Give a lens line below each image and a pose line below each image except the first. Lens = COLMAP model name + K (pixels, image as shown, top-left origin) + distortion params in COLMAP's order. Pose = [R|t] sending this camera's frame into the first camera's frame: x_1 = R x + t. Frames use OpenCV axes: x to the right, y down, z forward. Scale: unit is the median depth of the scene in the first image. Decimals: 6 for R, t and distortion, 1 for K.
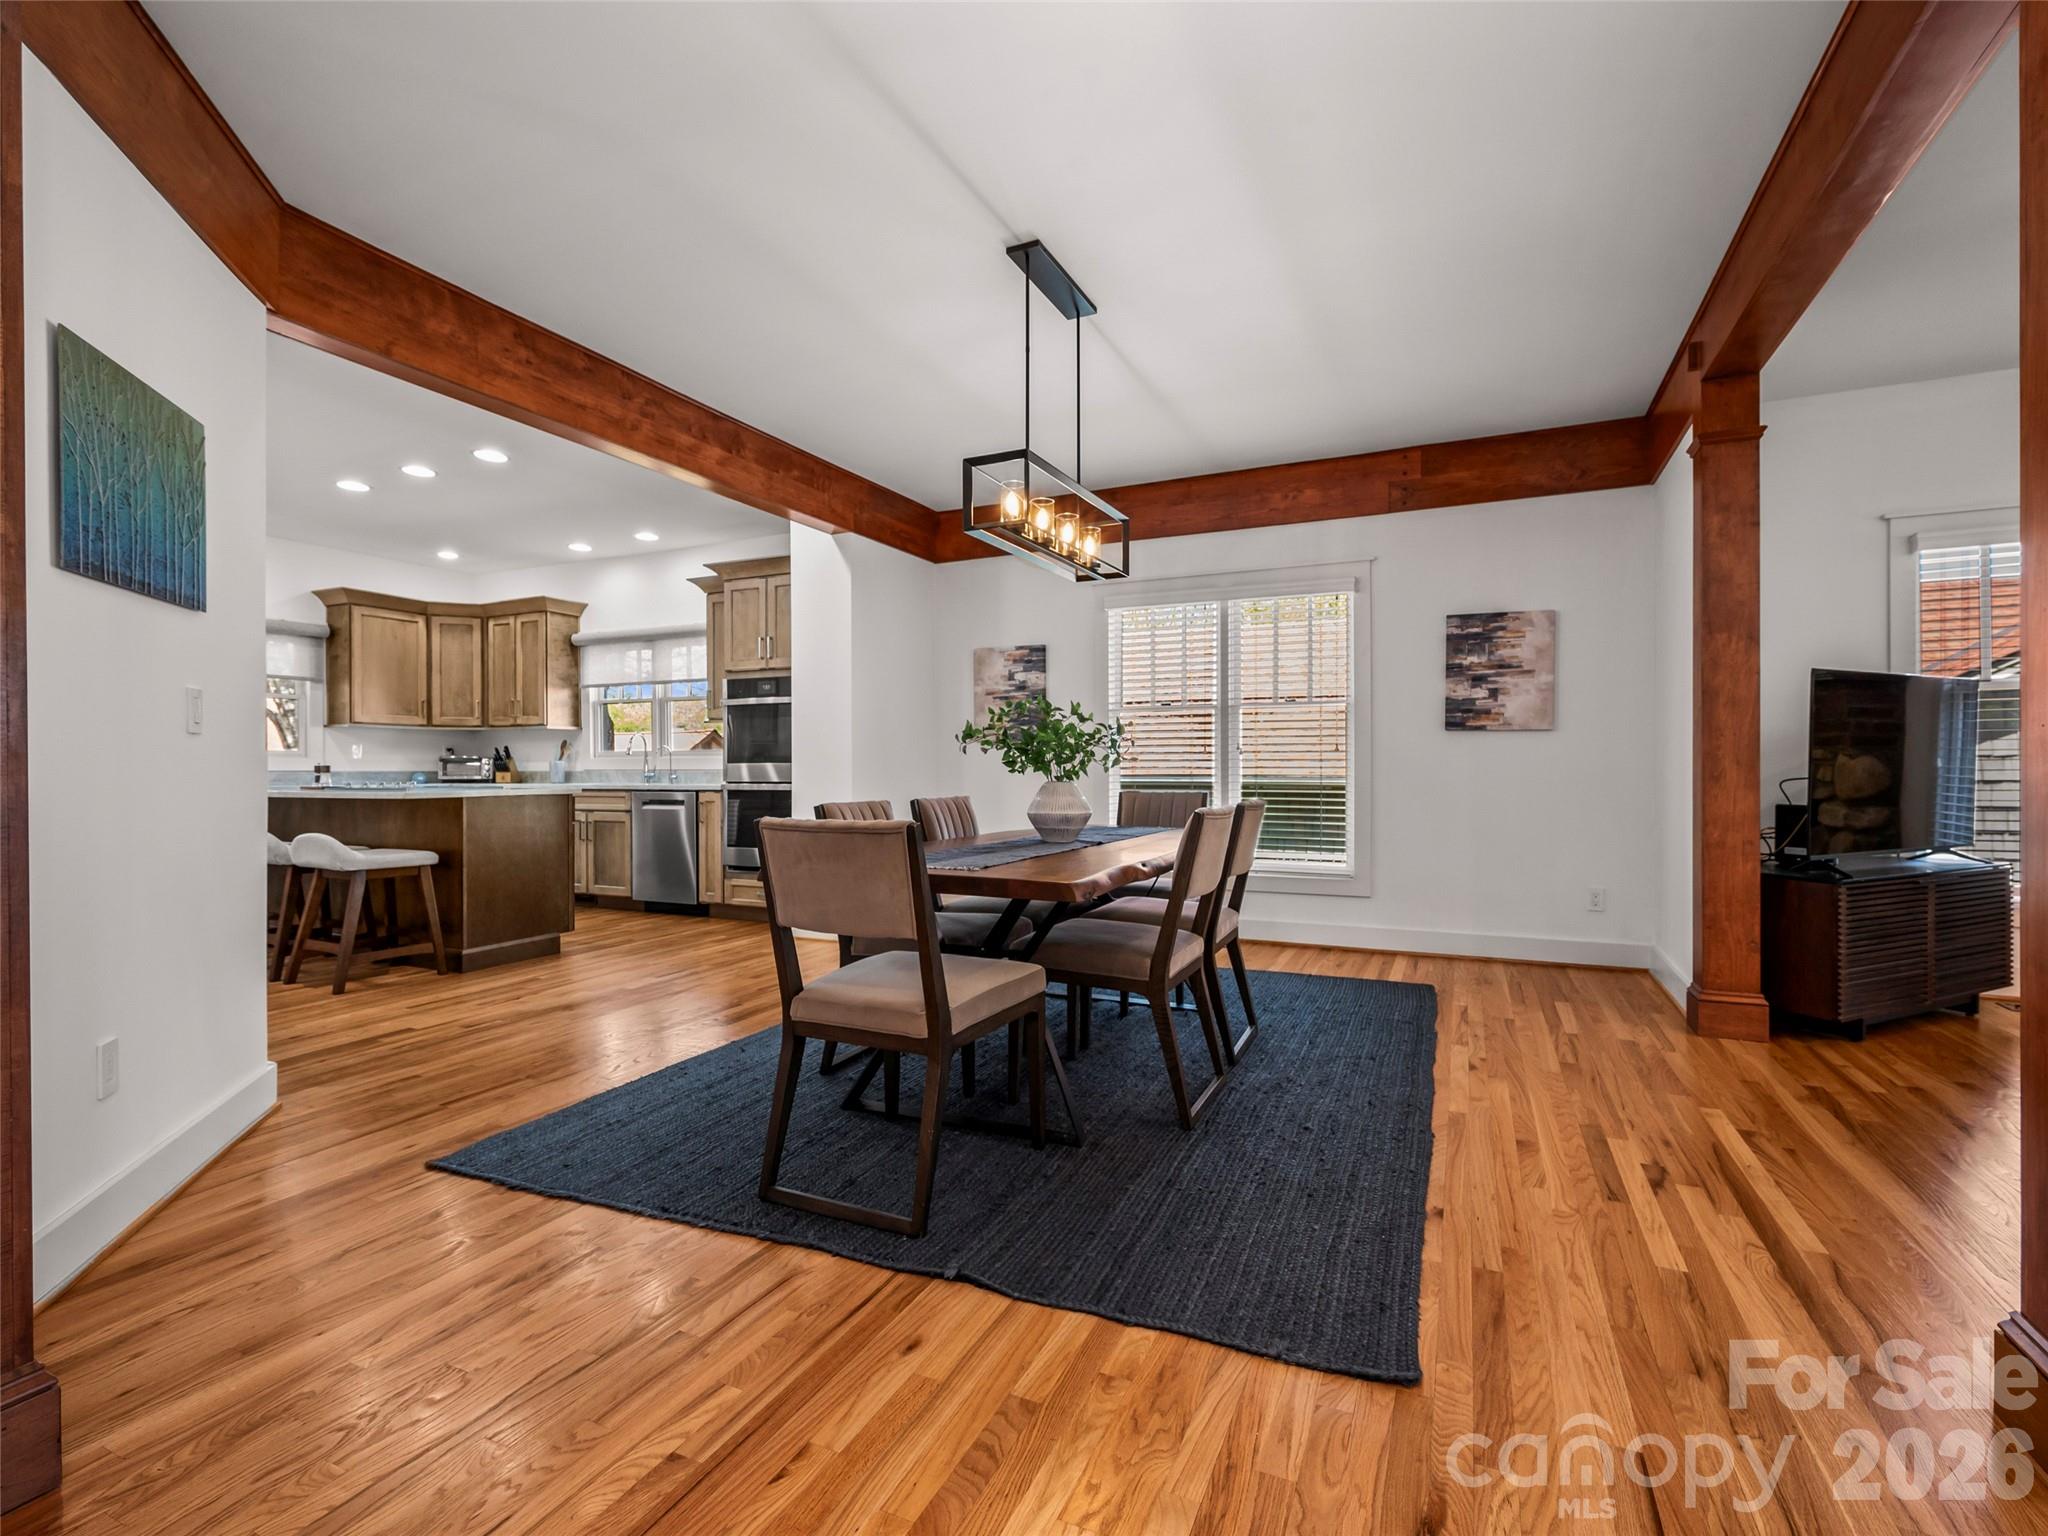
lens RADIAL K [[932.9, 0, 1053.9], [0, 932.9, 773.6], [0, 0, 1]] dist [-0.000509, -0.000458]
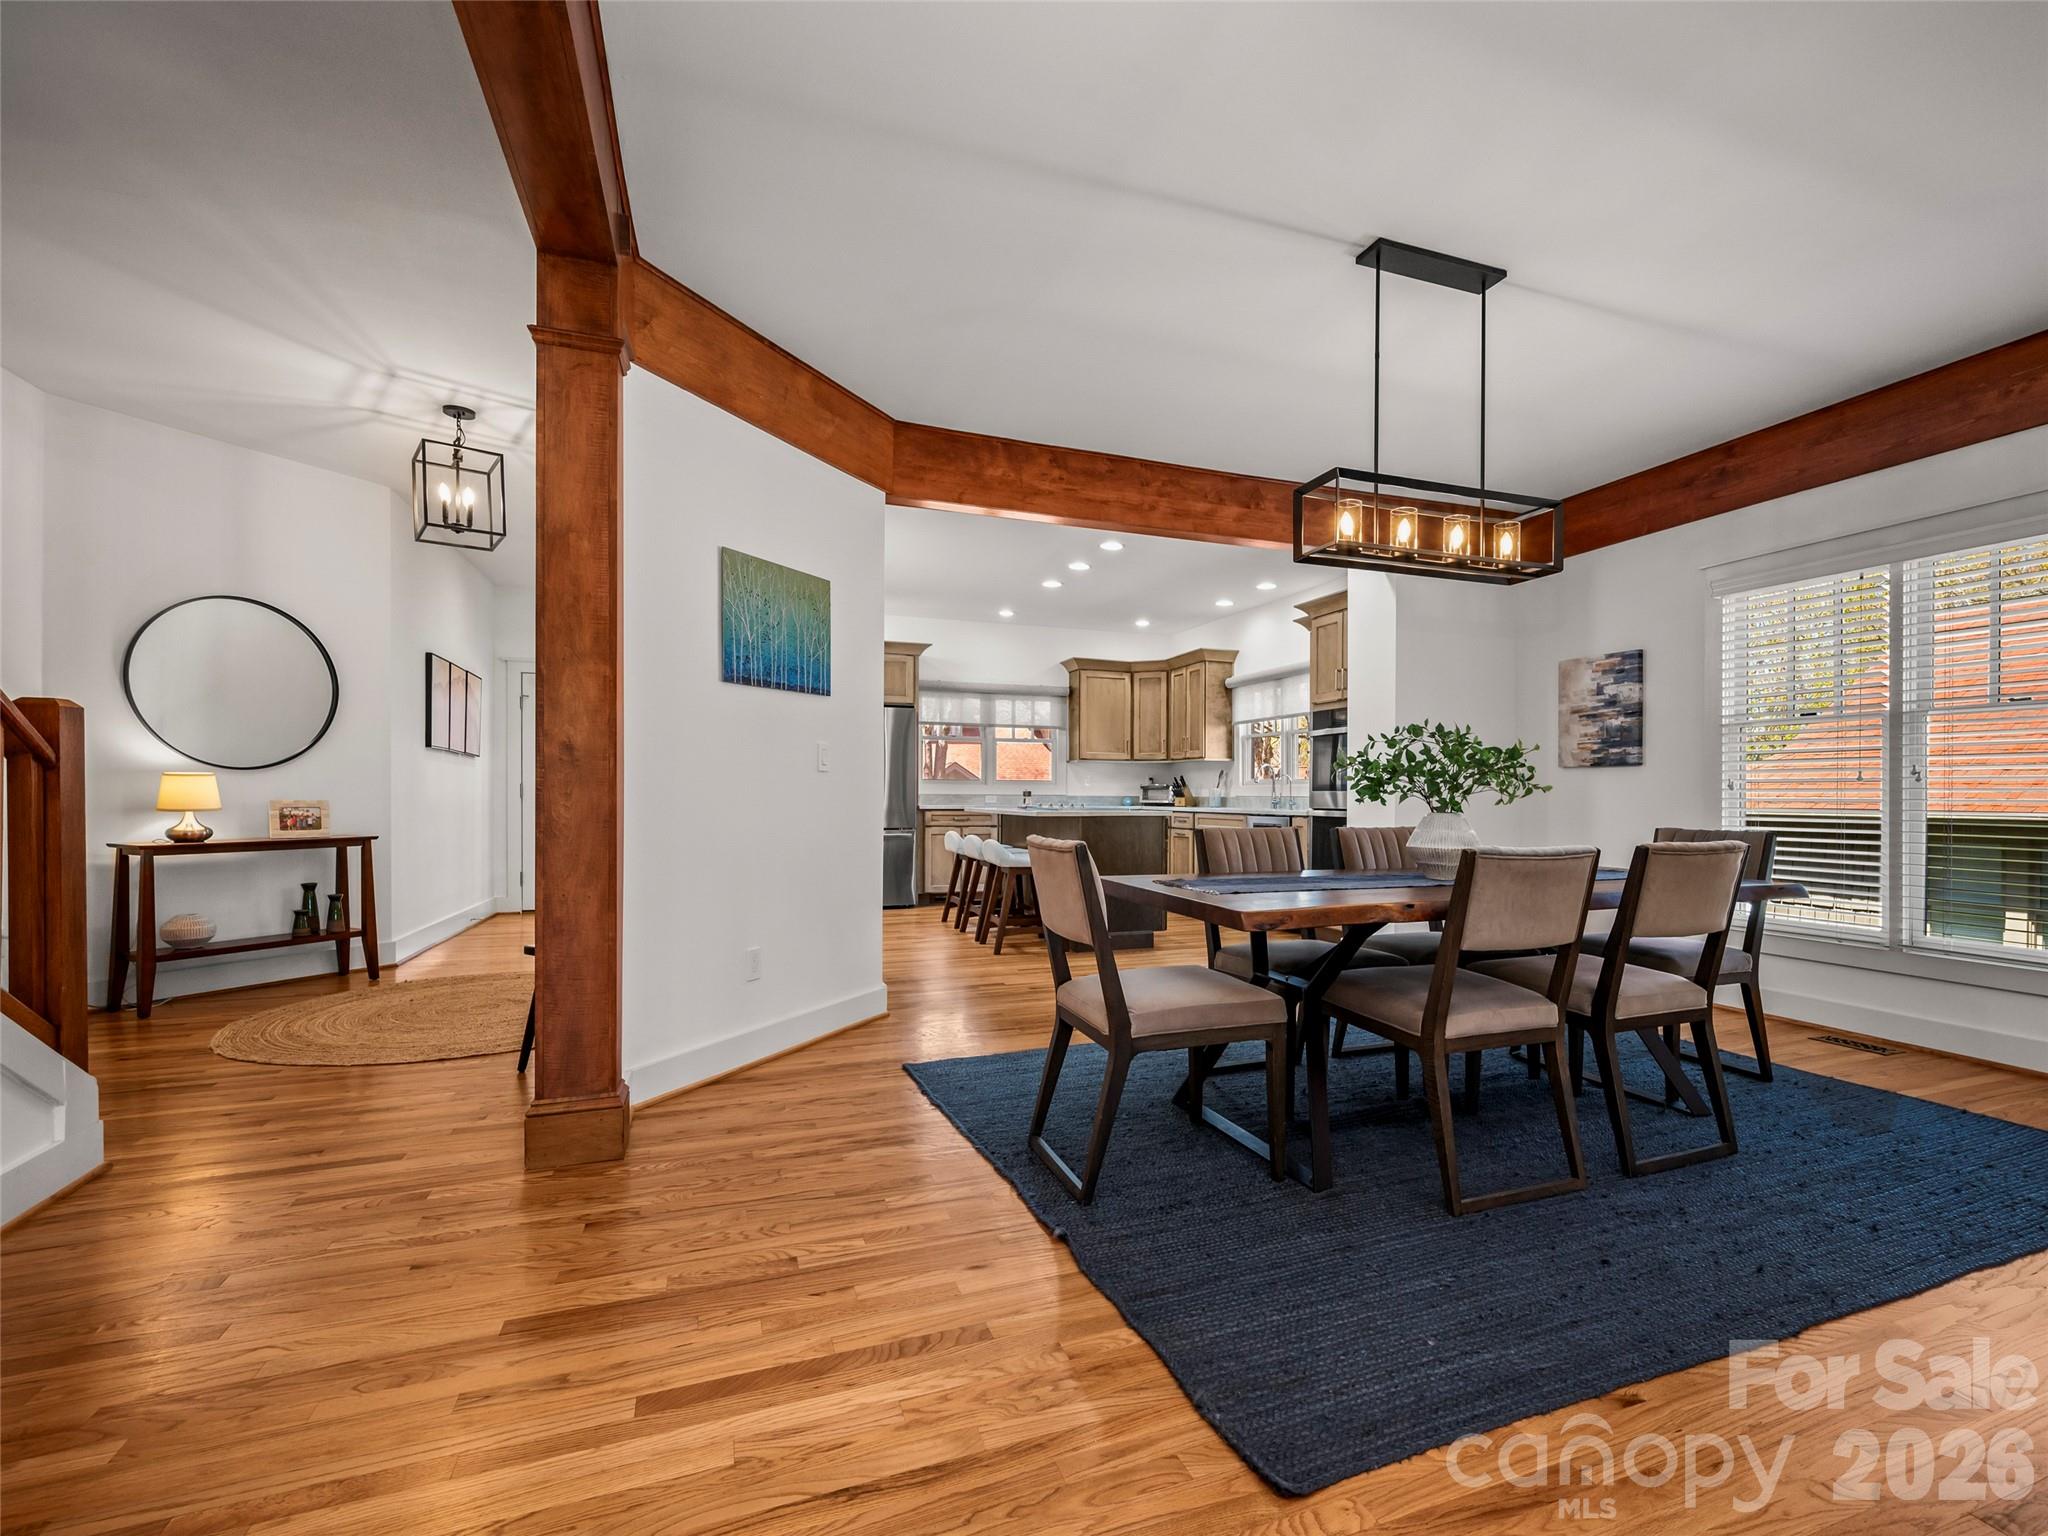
lens RADIAL K [[940.9, 0, 1089.2], [0, 940.9, 799.9], [0, 0, 1]] dist [-0.000262, -0.000318]
pose [[0.717969, 0.010304, -0.695999, 0.215592], [-0.010954, 0.999934, 0.003503, -0.001672], [0.695989, 0.005109, 0.718034, 0.055698]]
